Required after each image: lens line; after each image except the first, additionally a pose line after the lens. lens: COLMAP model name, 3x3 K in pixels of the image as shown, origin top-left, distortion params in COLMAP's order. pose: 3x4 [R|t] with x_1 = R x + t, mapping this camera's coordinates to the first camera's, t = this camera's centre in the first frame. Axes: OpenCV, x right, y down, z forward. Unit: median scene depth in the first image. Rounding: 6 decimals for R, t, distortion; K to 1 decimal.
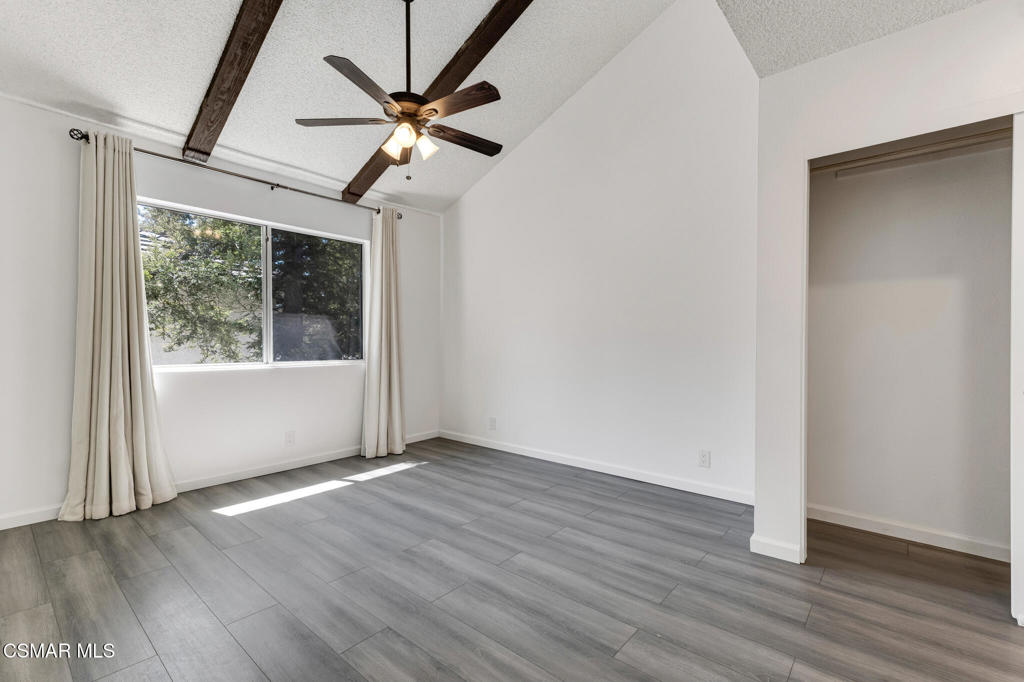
lens RADIAL K [[451.6, 0, 500.7], [0, 451.6, 344.5], [0, 0, 1]] dist [0.009253, -0.000146]
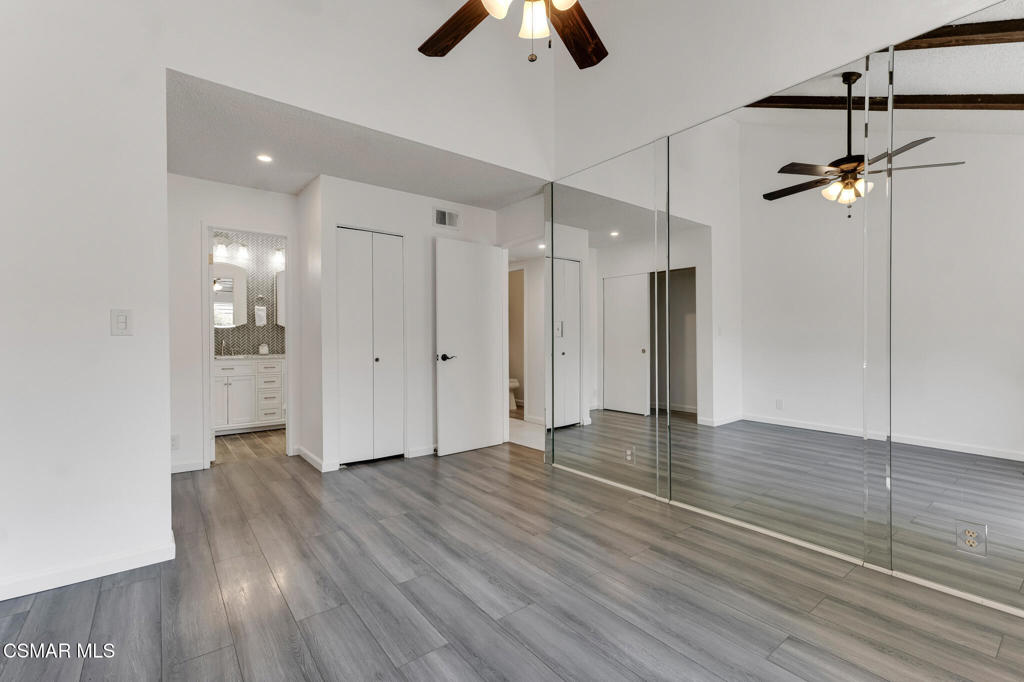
lens RADIAL K [[449.5, 0, 512.0], [0, 449.5, 341.0], [0, 0, 1]] dist [0.013562, -0.000044]
pose [[-0.984426, -0.002267, 0.175786, -0.225729], [0.001313, 0.999794, 0.020250, -0.016498], [-0.175795, 0.020165, -0.984220, 1.271666]]
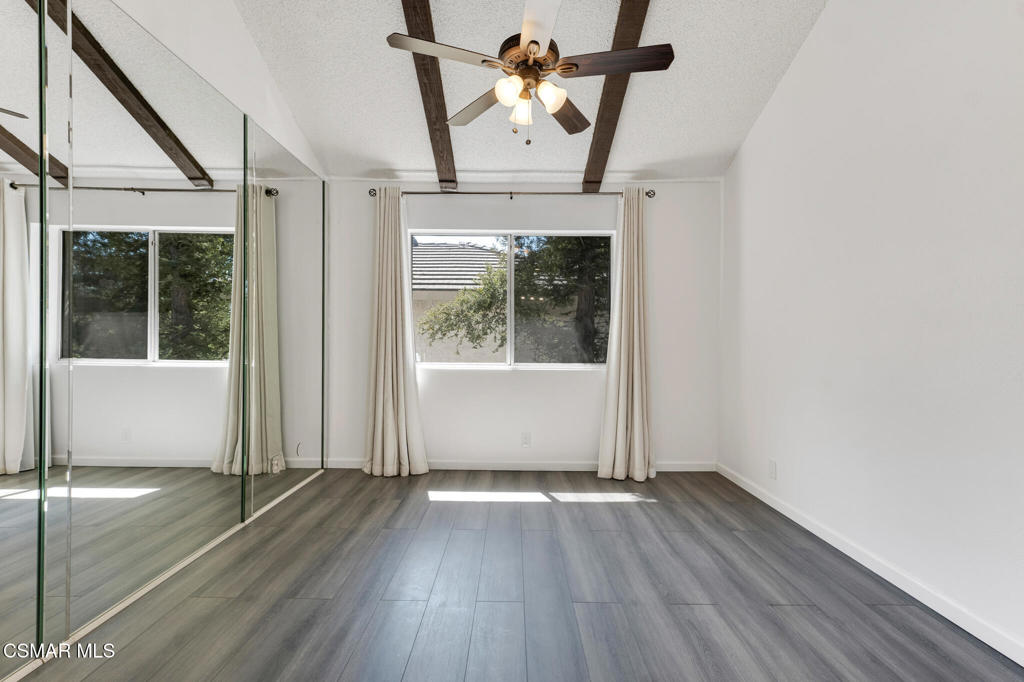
lens RADIAL K [[449.5, 0, 512.0], [0, 449.5, 341.0], [0, 0, 1]] dist [0.013562, -0.000044]
pose [[0.652216, 0.000848, -0.758032, 0.314252], [-0.013438, 0.999855, -0.010443, -0.002774], [0.757914, 0.016998, 0.652133, 0.362592]]
